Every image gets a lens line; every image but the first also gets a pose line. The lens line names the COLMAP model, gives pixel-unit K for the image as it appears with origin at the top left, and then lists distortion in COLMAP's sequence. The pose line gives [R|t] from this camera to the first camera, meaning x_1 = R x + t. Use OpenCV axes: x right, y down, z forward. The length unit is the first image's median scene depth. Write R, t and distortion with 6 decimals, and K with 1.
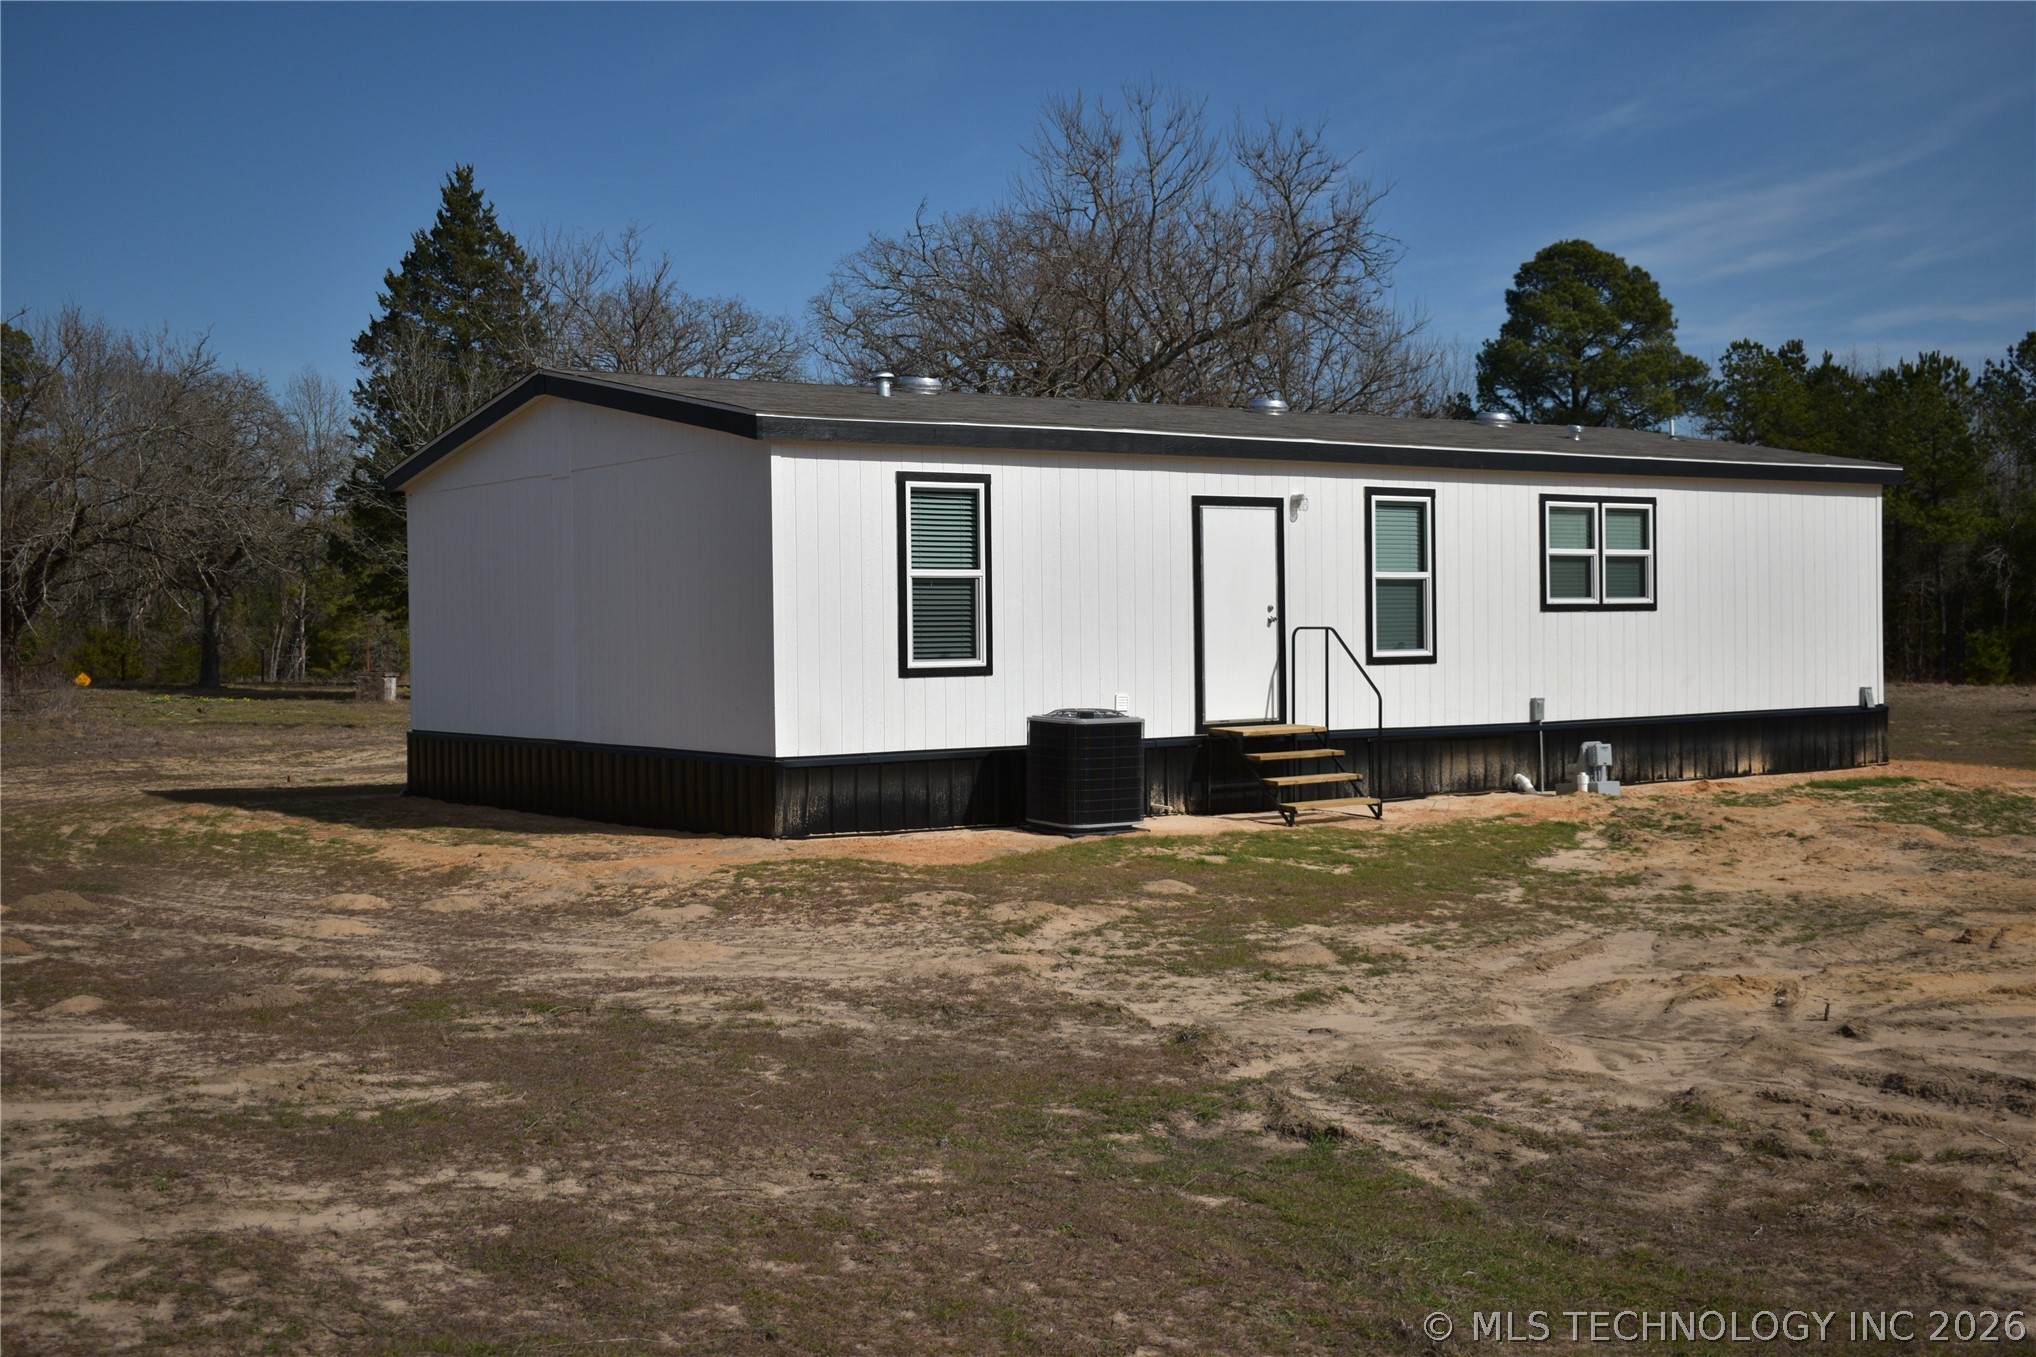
lens RADIAL K [[2322.8, 0, 1018.0], [0, 2322.8, 678.5], [0, 0, 1]] dist [-0.104668, 0.000301]
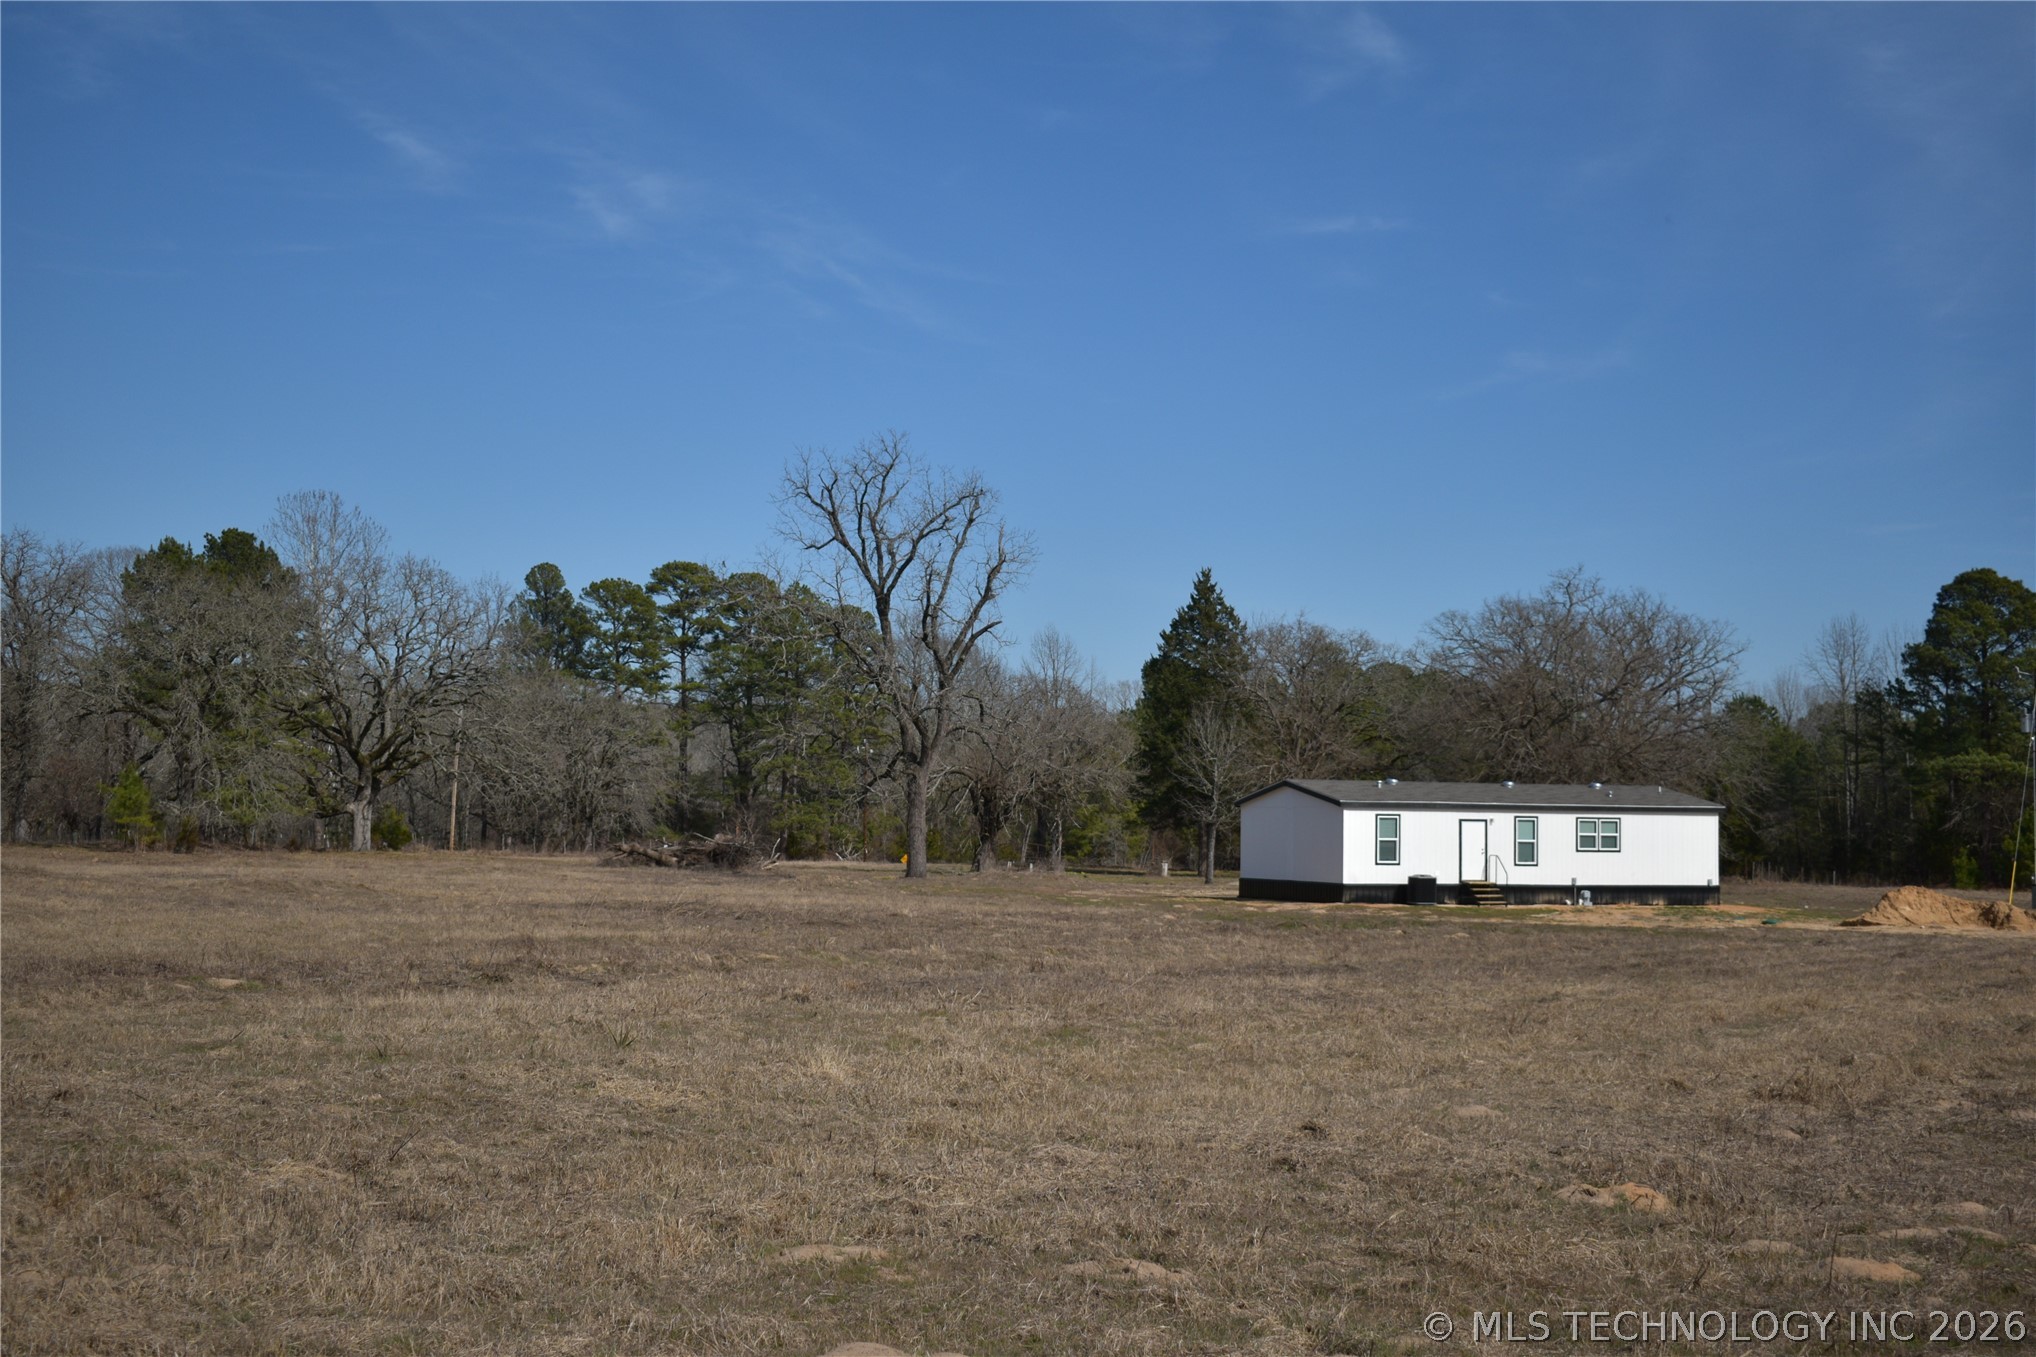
lens RADIAL K [[2556.0, 0, 1018.0], [0, 2556.0, 678.5], [0, 0, 1]] dist [-0.030469, -0.037538]
pose [[0.964109, 0.011692, -0.265250, 0.377652], [-0.032195, 0.996806, -0.073084, 0.014705], [0.263548, 0.079001, 0.961406, -2.487219]]
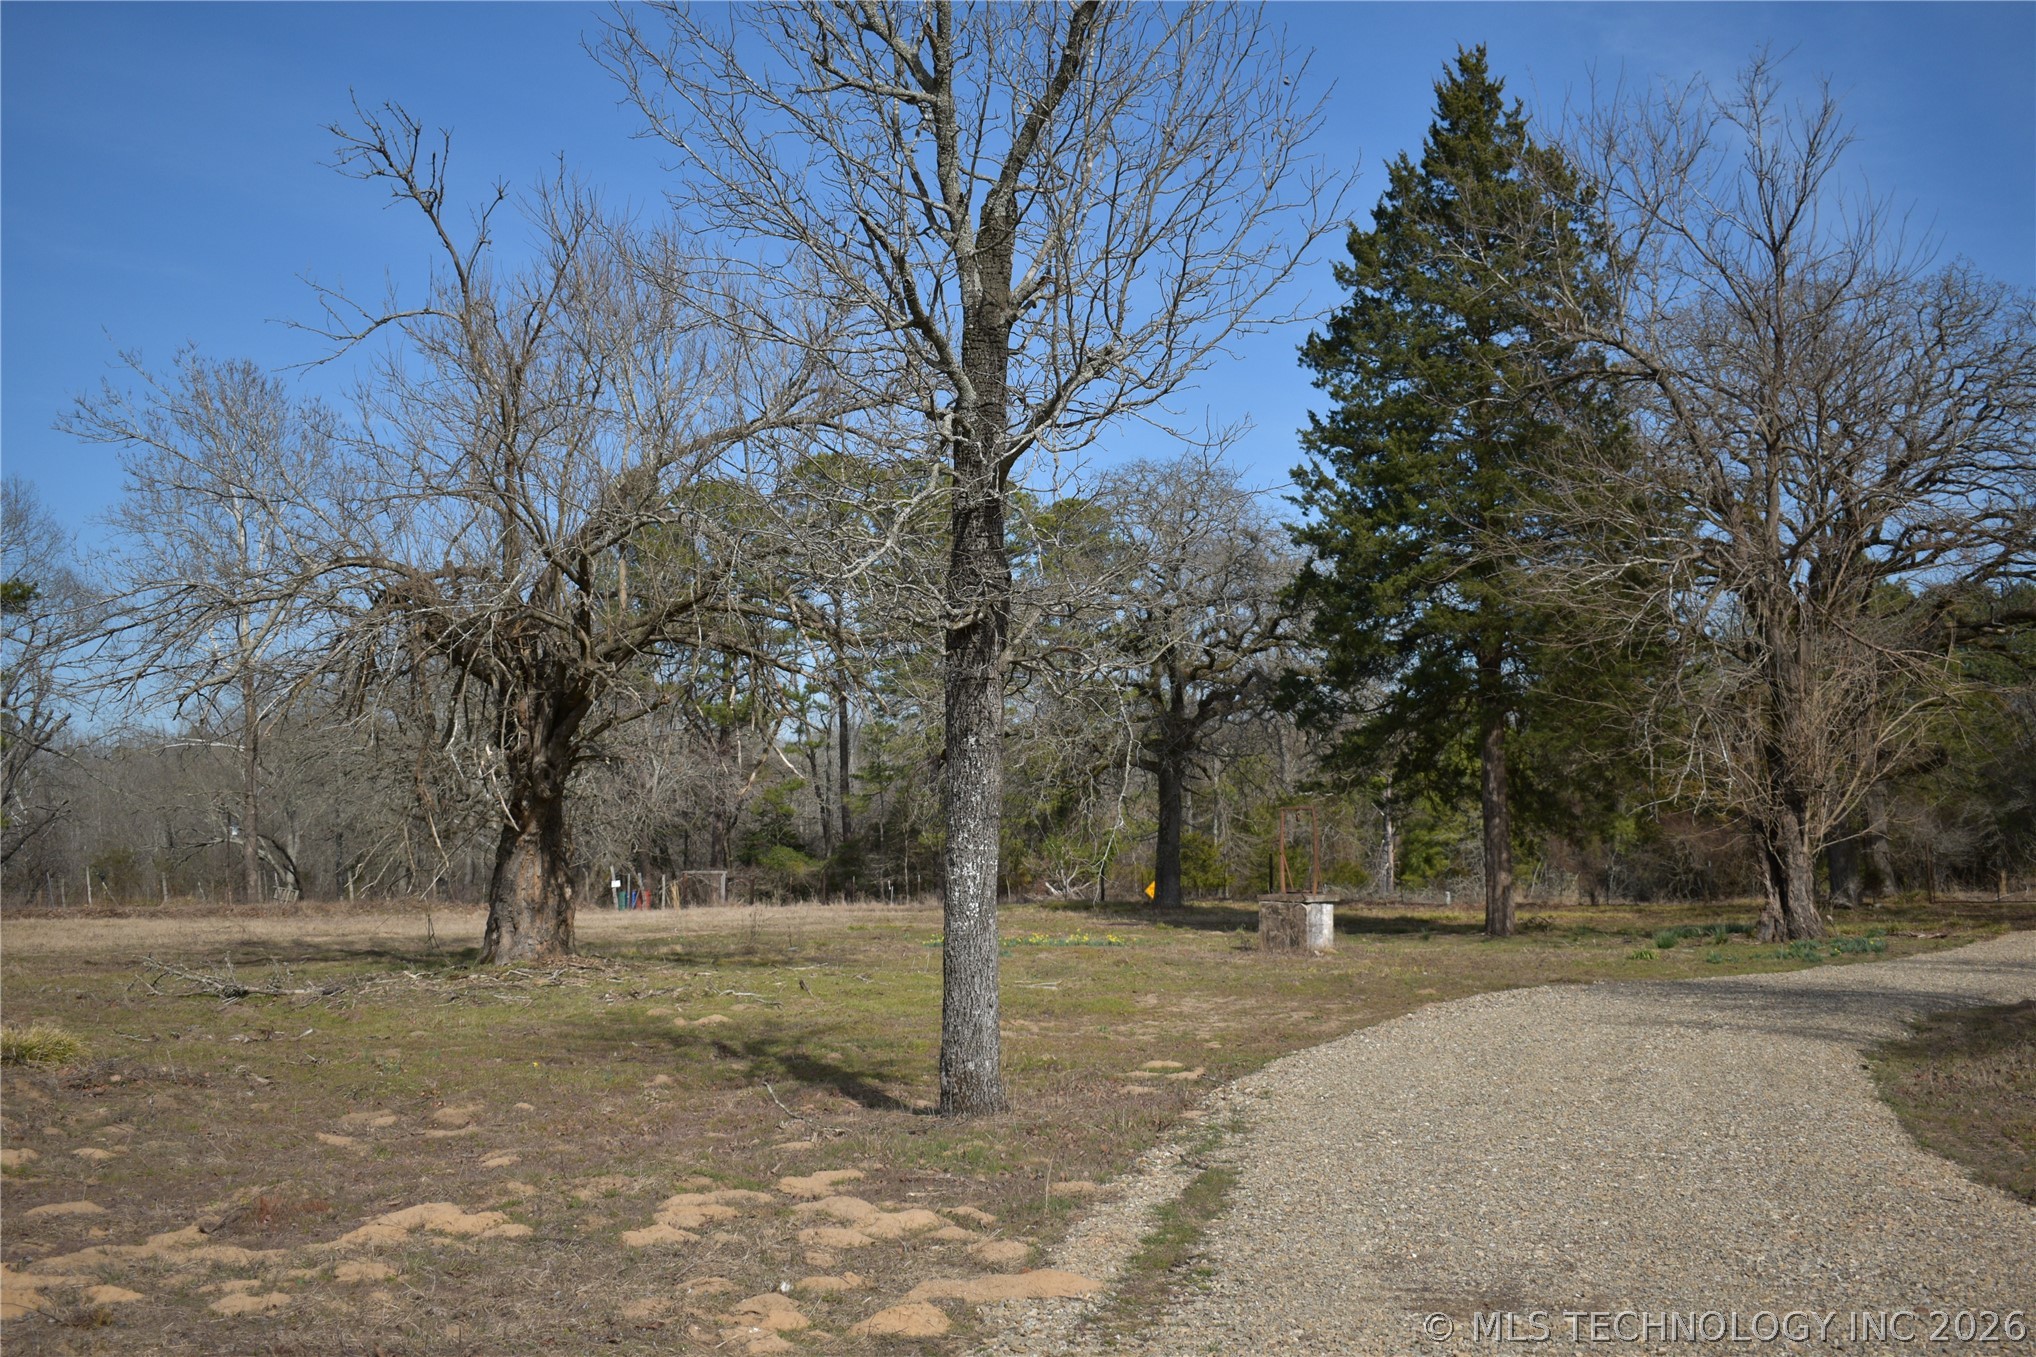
lens RADIAL K [[2190.9, 0, 1018.0], [0, 2190.9, 678.5], [0, 0, 1]] dist [-0.062147, 0.000210]
pose [[0.869944, -0.044223, -0.491164, -0.202055], [-0.001000, 0.995811, -0.091431, -0.017088], [0.493150, 0.080030, 0.866255, 1.294955]]
